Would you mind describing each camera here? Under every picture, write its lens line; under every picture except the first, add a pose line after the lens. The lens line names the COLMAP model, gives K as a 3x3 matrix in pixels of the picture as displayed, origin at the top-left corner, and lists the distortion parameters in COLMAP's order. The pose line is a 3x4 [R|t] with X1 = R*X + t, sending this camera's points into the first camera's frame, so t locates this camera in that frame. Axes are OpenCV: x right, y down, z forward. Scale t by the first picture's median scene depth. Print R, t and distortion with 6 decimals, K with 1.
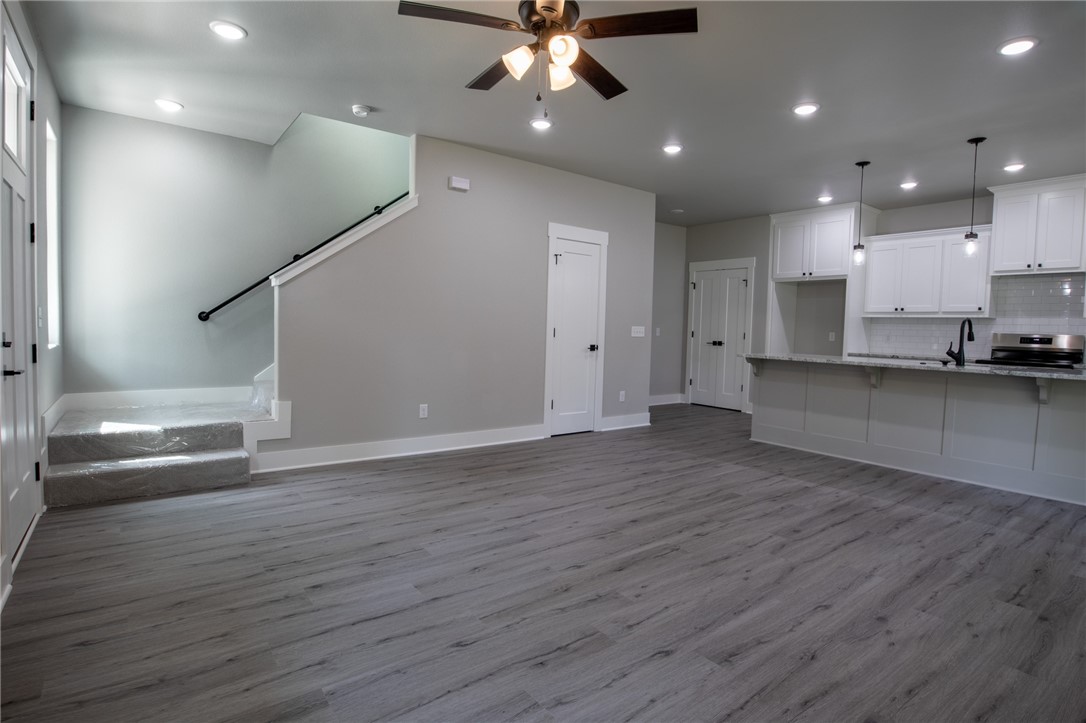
lens RADIAL K [[551.7, 0, 545.3], [0, 551.7, 358.3], [0, 0, 1]] dist [-0.043224, 0.011023]
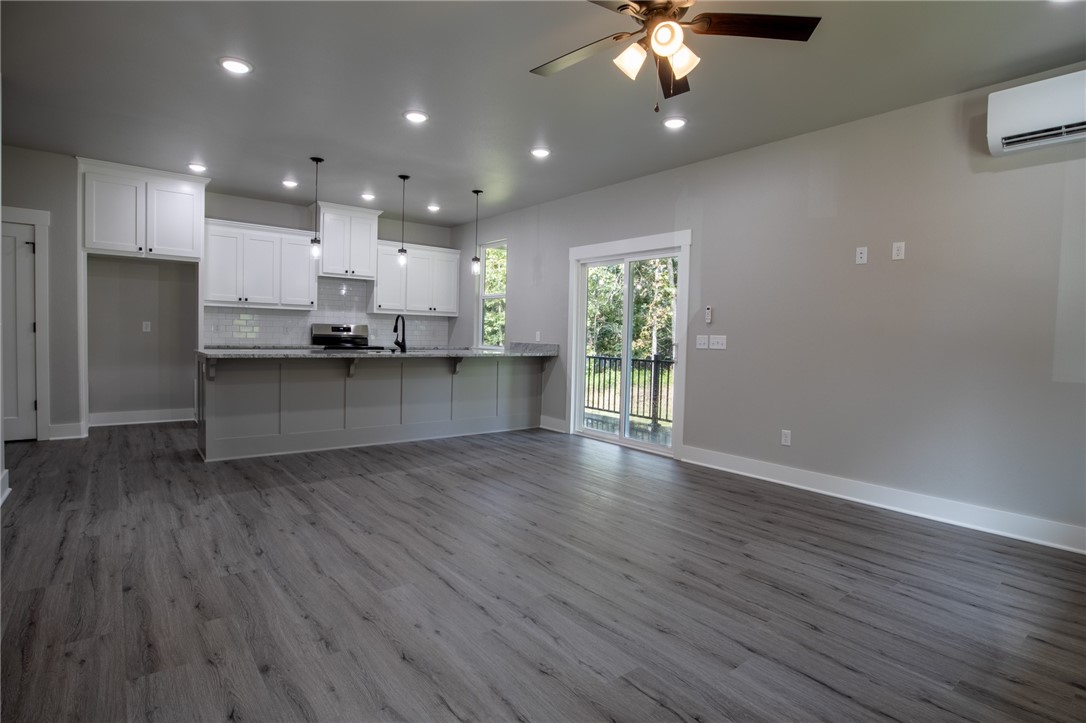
lens RADIAL K [[551.7, 0, 542.0], [0, 551.7, 362.7], [0, 0, 1]] dist [-0.043224, 0.011023]
pose [[-0.029063, -0.077404, 0.996576, -0.537357], [0.028801, 0.996518, 0.078240, -0.053463], [-0.999163, 0.030976, -0.026733, 0.701764]]
